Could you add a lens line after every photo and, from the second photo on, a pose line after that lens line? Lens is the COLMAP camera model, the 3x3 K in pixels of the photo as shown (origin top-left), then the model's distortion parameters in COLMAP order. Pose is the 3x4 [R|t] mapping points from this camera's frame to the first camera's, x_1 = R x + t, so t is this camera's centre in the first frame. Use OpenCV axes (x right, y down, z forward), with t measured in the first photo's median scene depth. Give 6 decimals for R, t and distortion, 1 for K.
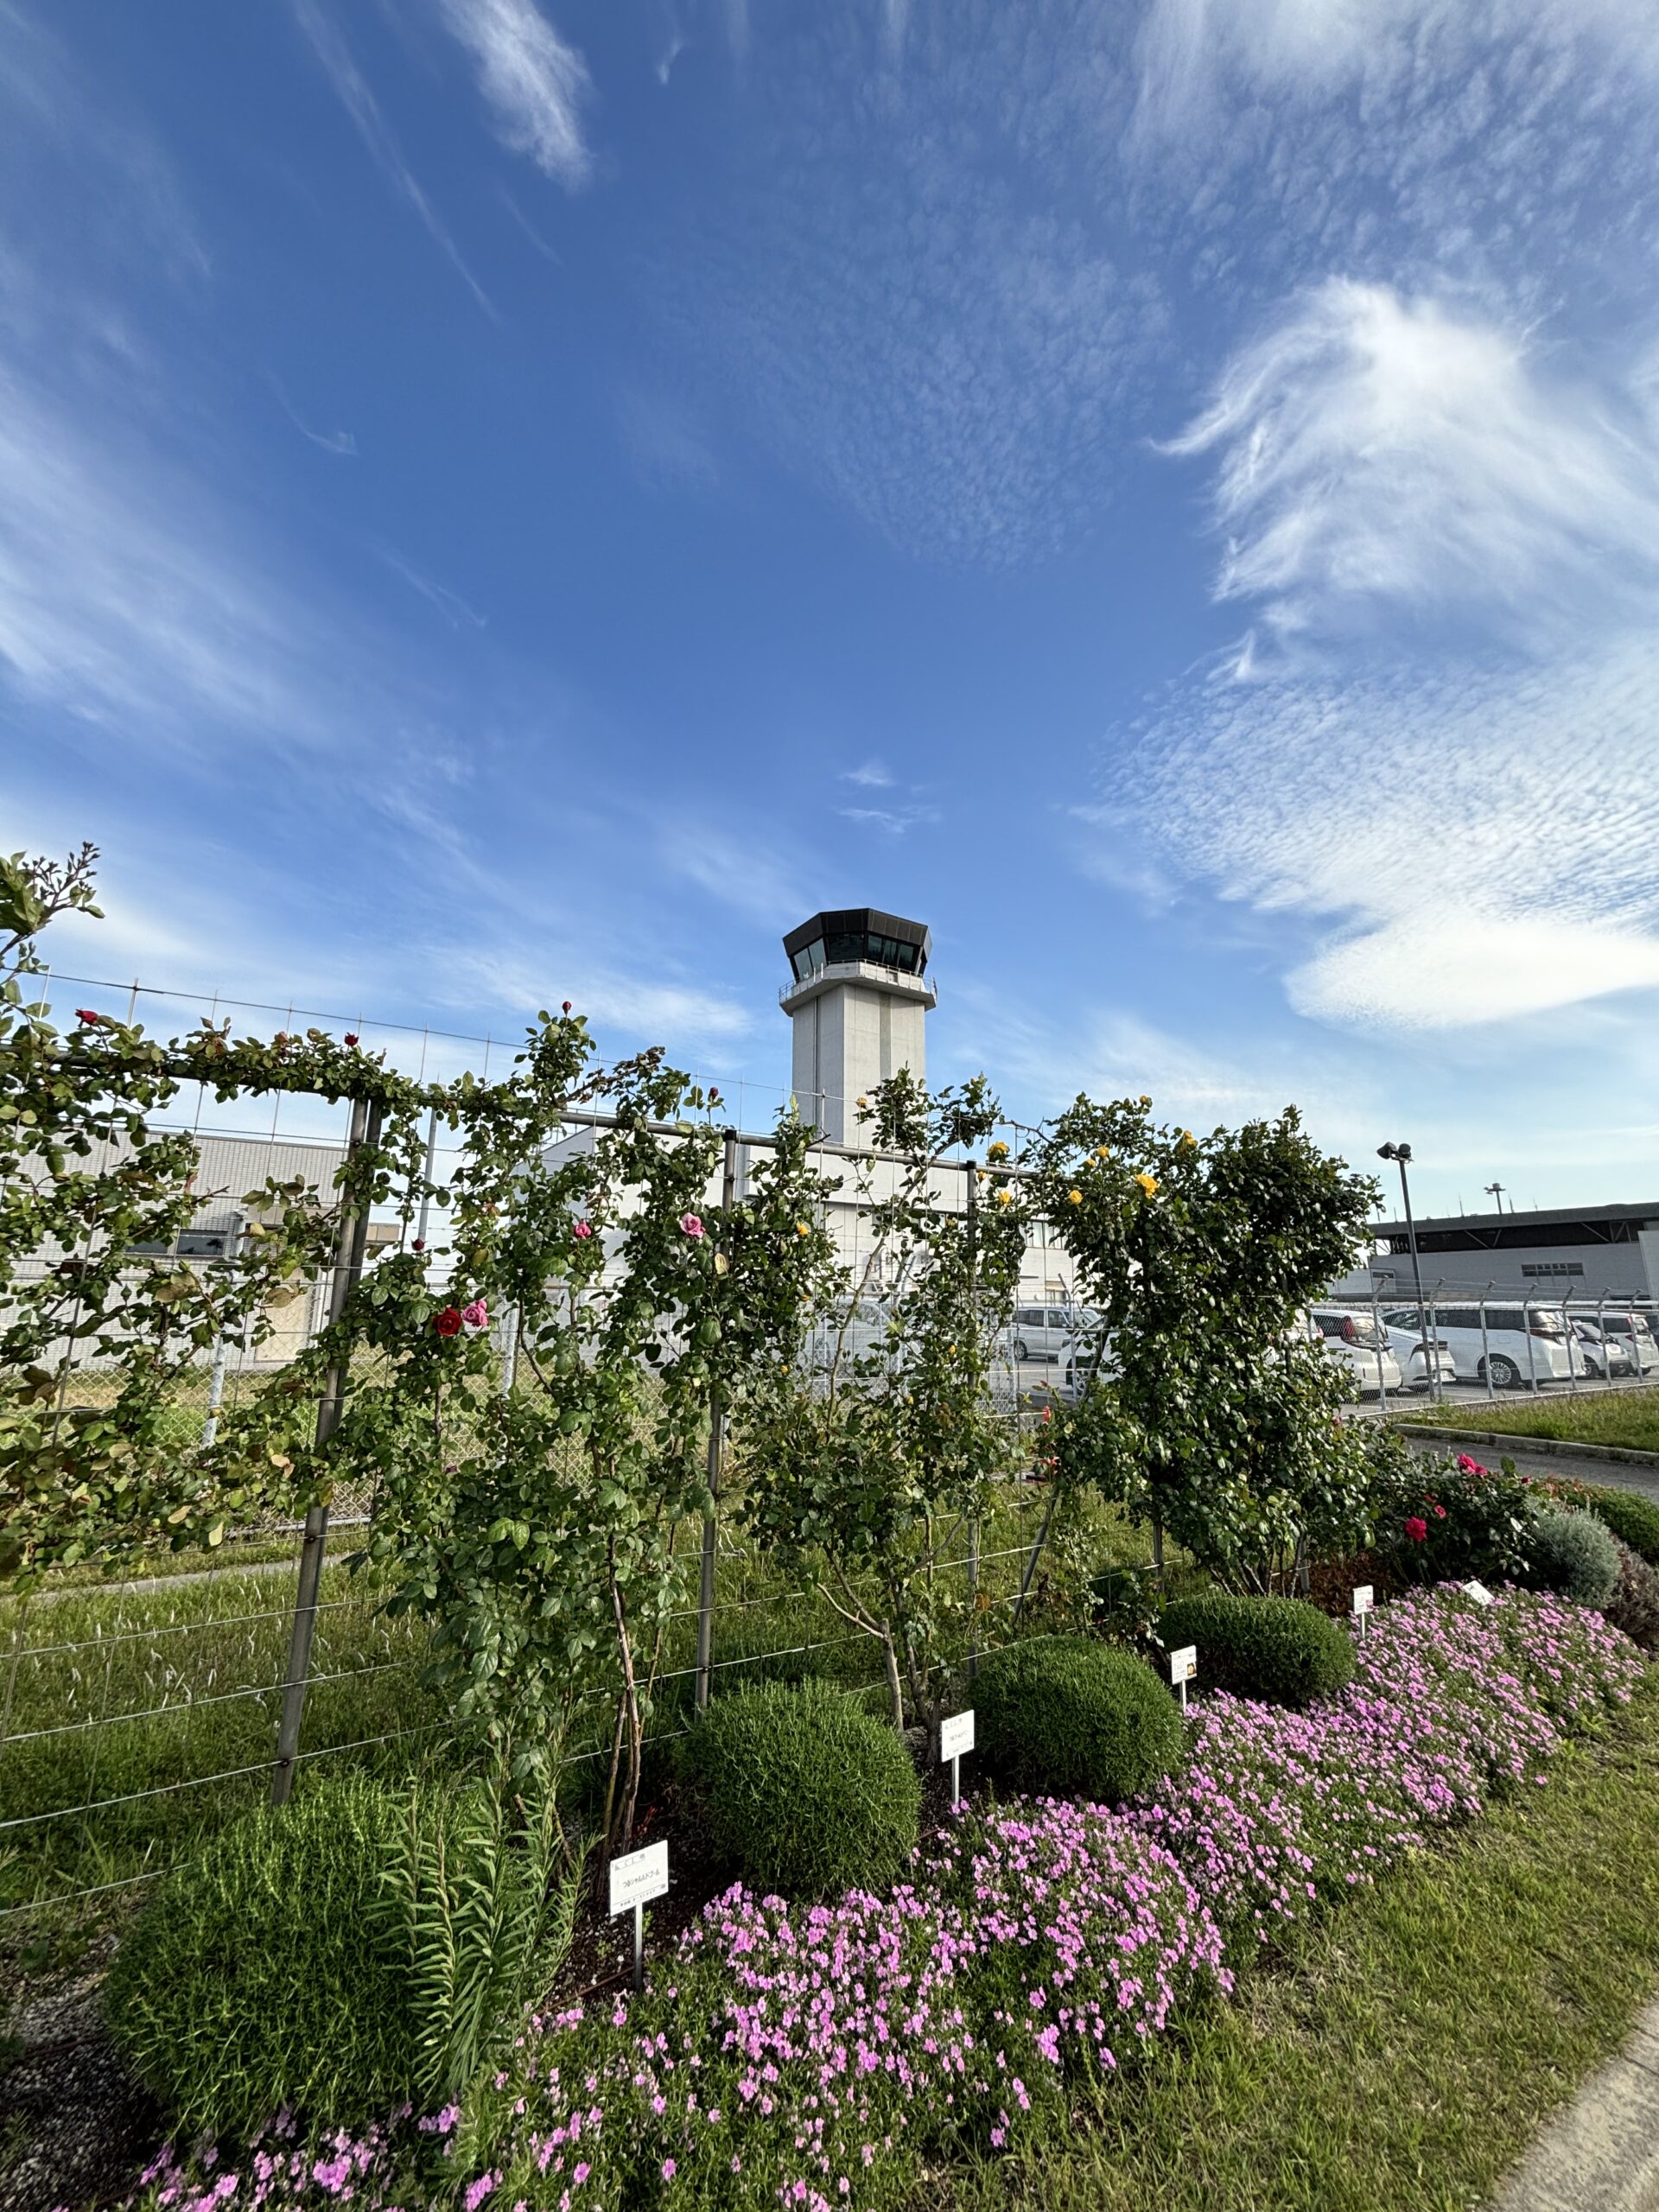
lens RADIAL K [[887.8, 0, 829.5], [0, 887.8, 1106.0], [0, 0, 1]] dist [0.000510, 0.000144]
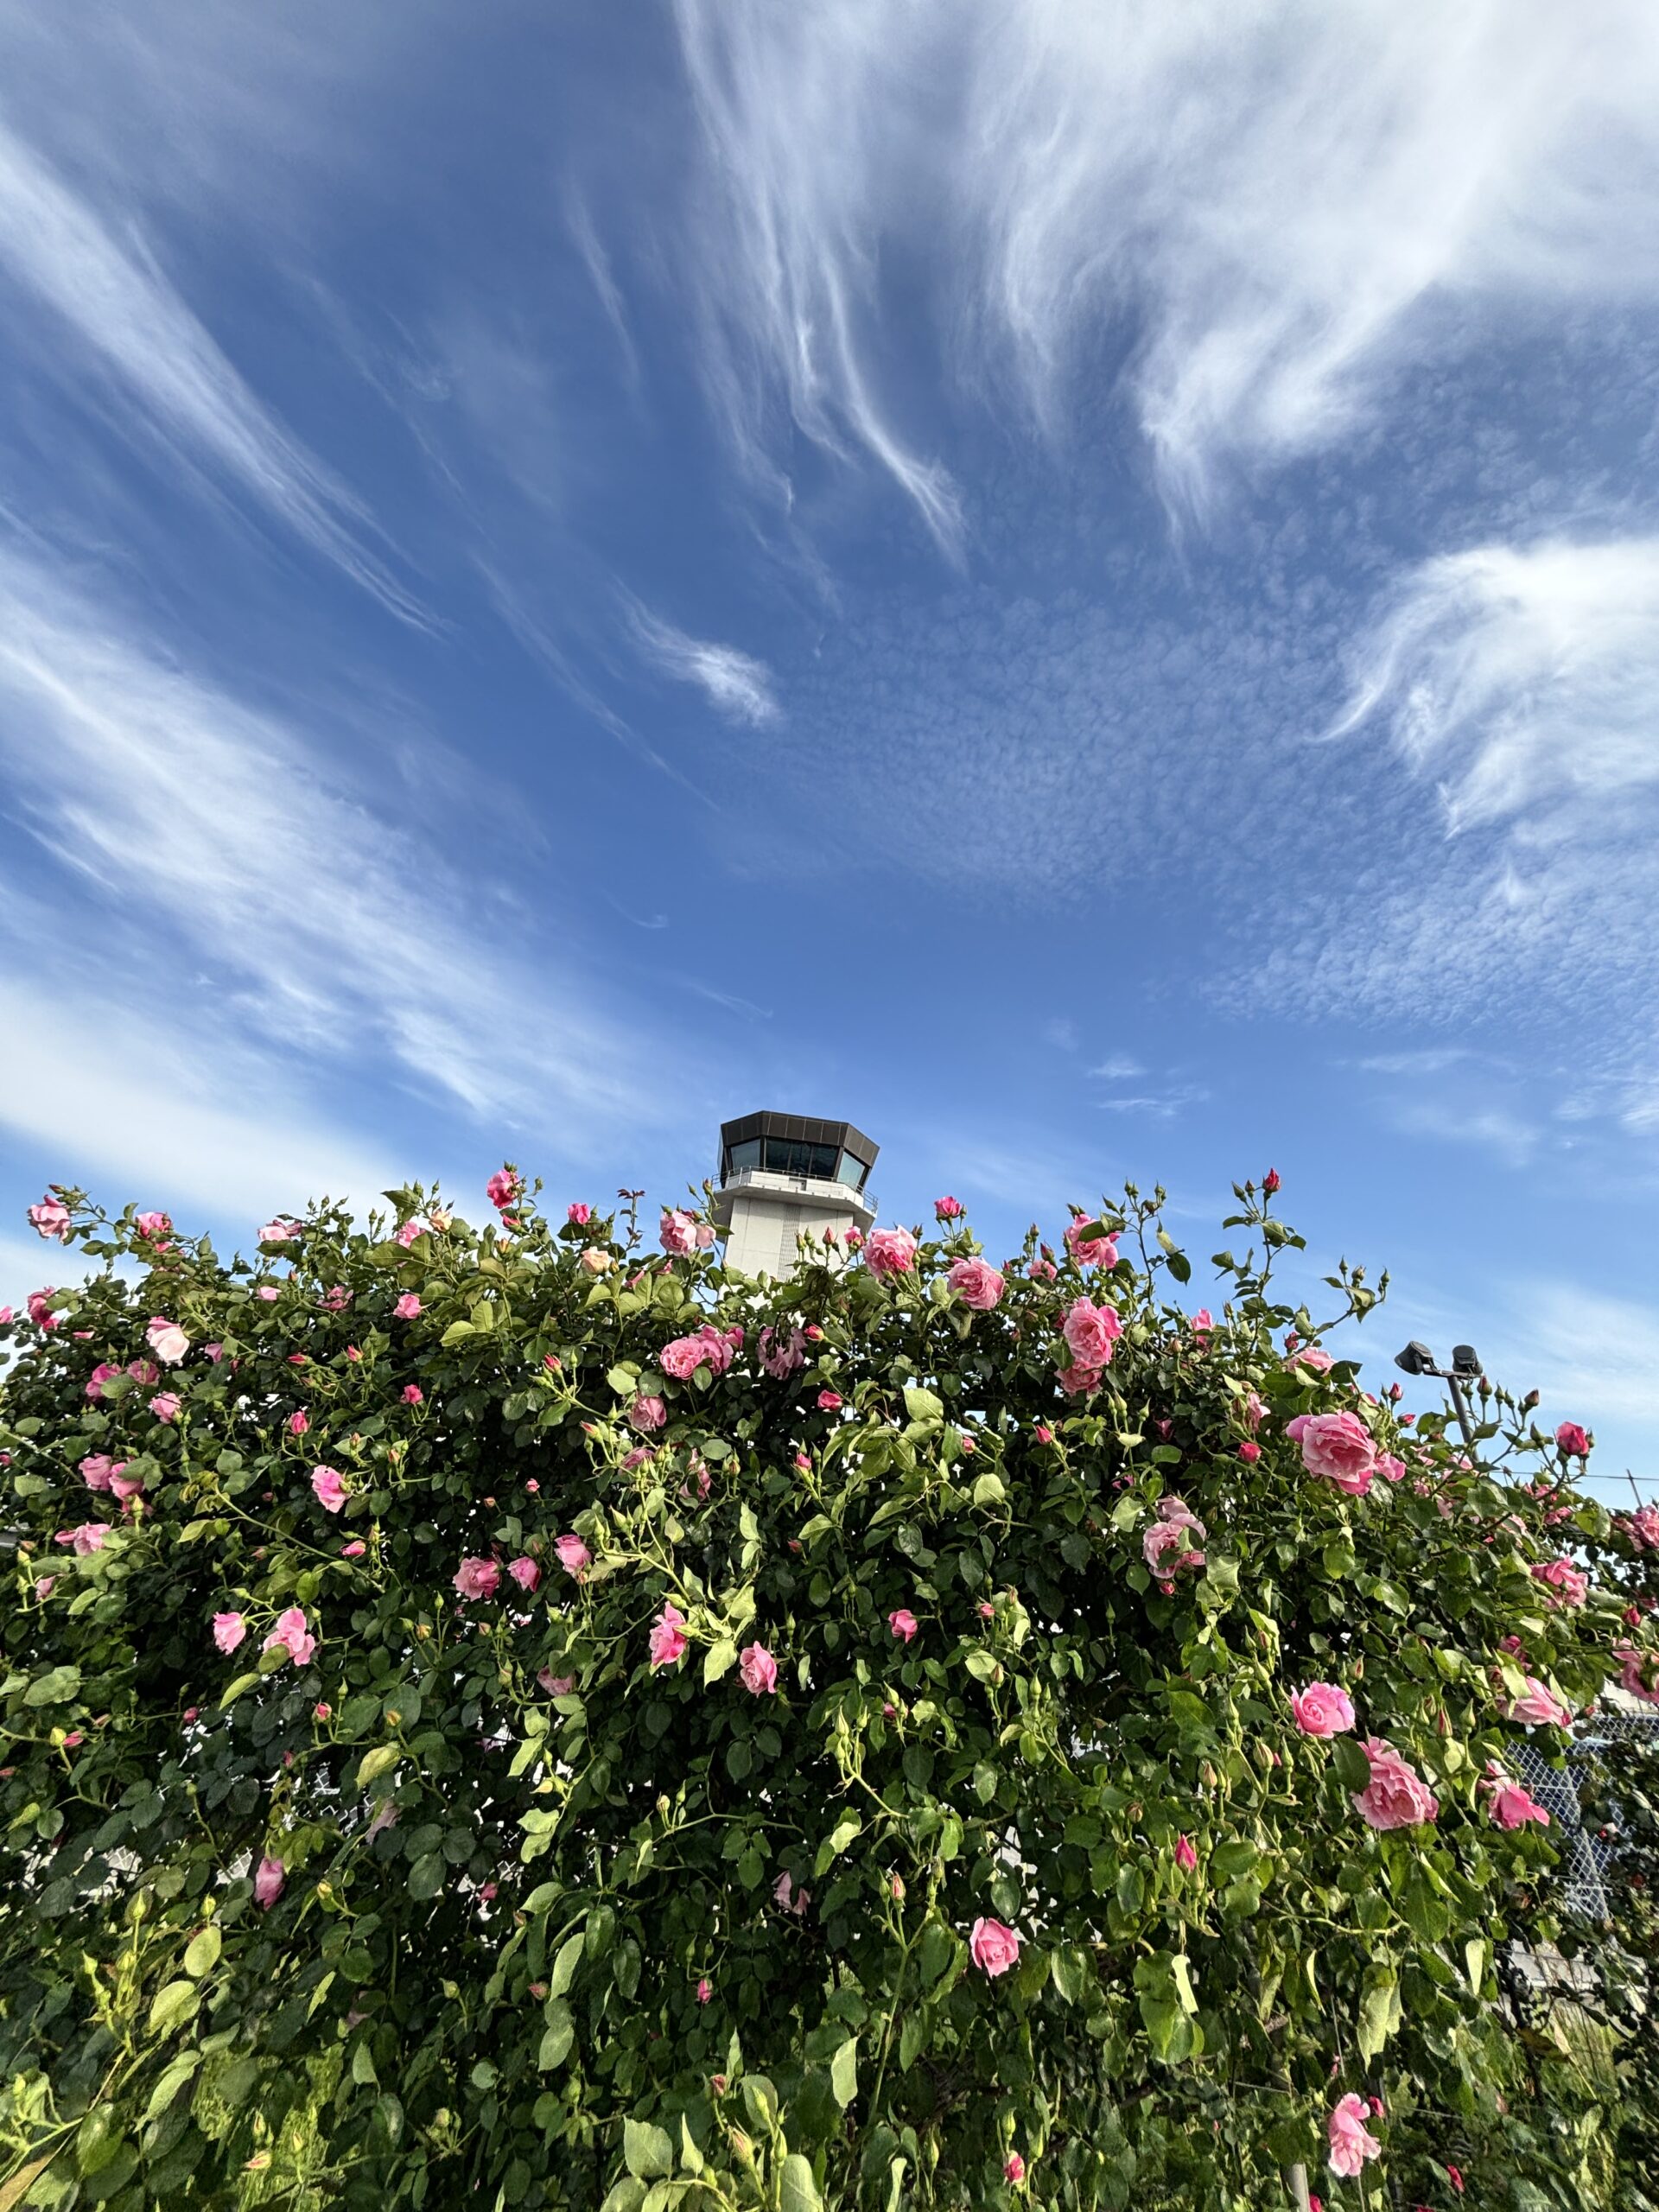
lens RADIAL K [[818.6, 0, 829.5], [0, 818.6, 1106.0], [0, 0, 1]] dist [-0.001883, -0.000128]
pose [[0.914393, -0.177678, -0.363752, 0.107868], [0.033759, 0.928874, -0.368855, 0.027353], [0.403417, 0.324999, 0.855354, 0.050521]]
